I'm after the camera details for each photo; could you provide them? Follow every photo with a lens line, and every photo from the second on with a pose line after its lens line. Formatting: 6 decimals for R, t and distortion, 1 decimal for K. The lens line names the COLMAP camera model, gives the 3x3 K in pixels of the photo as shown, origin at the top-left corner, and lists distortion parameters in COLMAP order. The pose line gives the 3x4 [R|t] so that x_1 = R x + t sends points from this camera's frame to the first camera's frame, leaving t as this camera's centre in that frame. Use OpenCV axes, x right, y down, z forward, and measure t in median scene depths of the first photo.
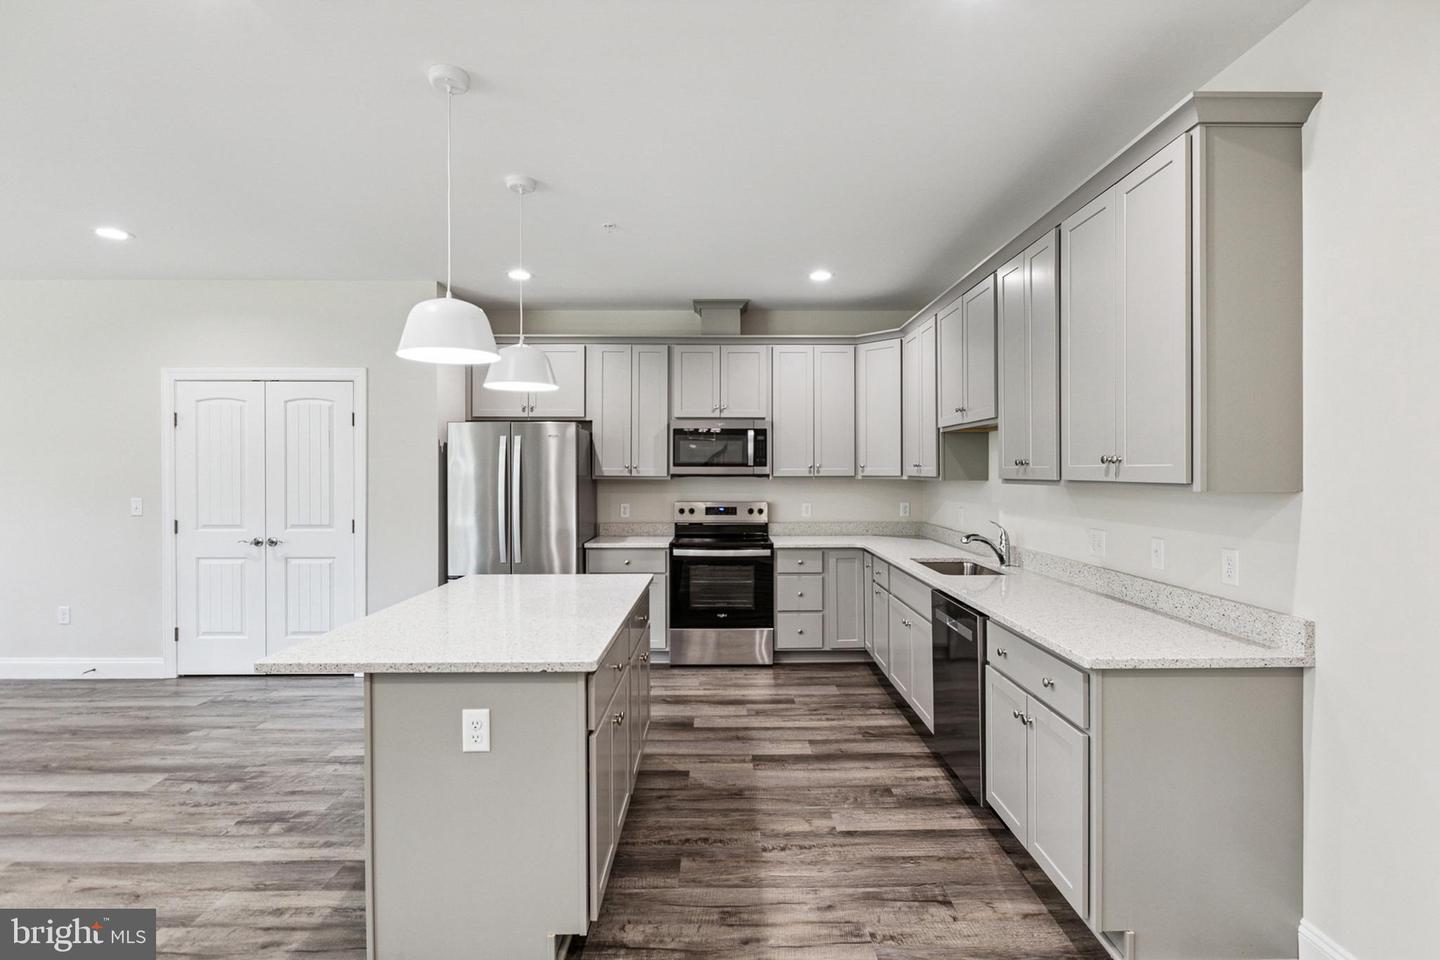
lens RADIAL K [[669.6, 0, 720.8], [0, 669.6, 472.7], [0, 0, 1]] dist [-0.005111, -0.001253]
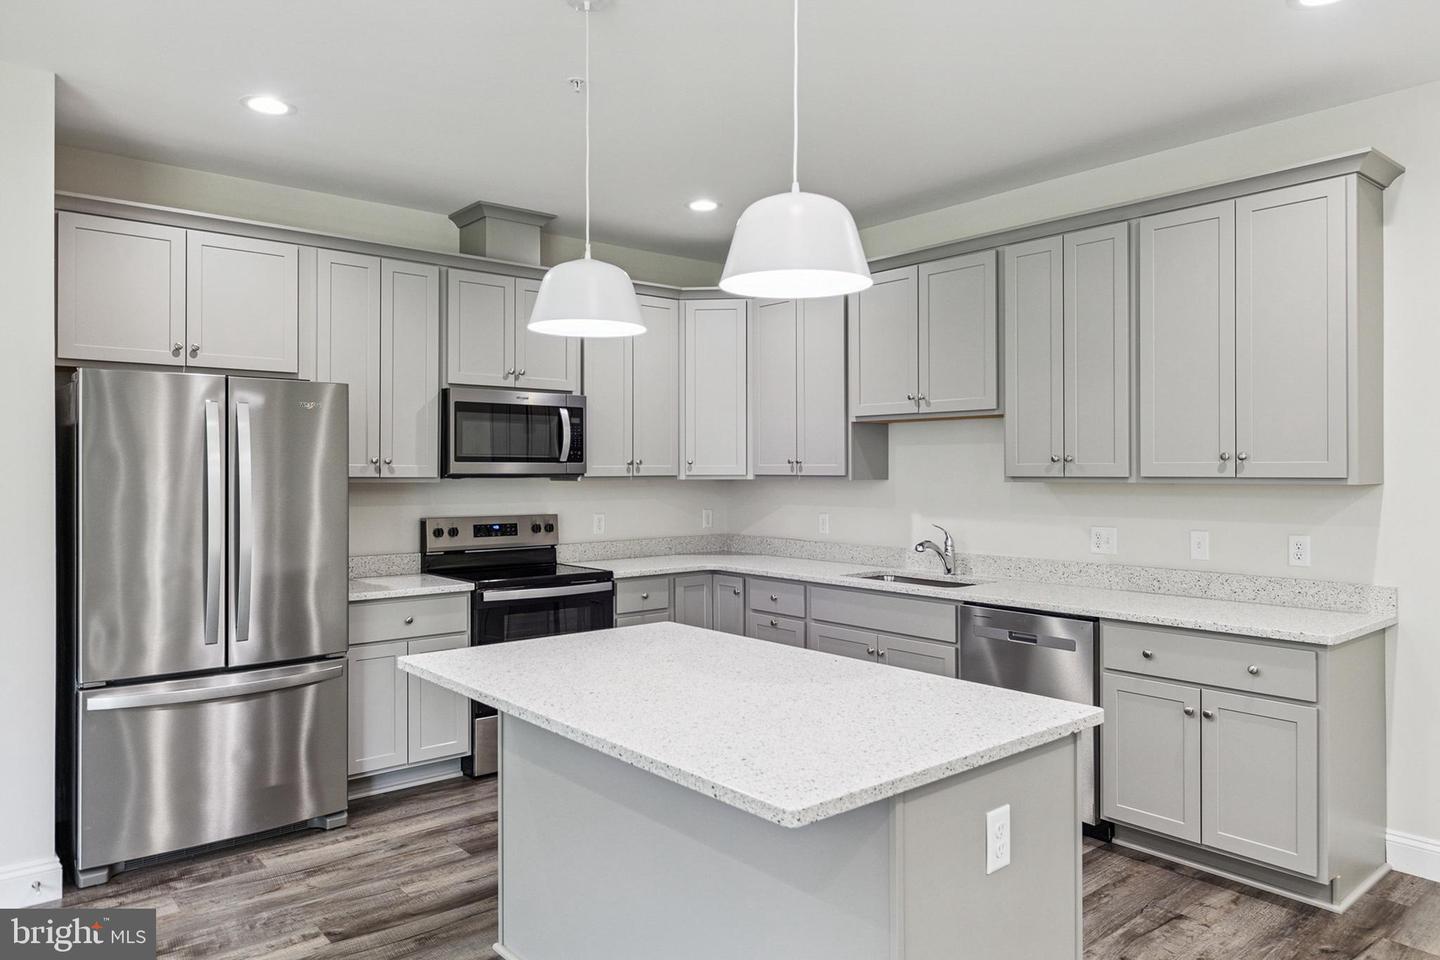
lens RADIAL K [[957.6, 0, 714.2], [0, 957.6, 466.1], [0, 0, 1]] dist [0.003070, -0.006131]
pose [[0.772027, 0.001973, 0.635587, -0.545144], [0.002597, 0.999977, -0.006259, 0.001529], [-0.635585, 0.006483, 0.772004, 0.184809]]
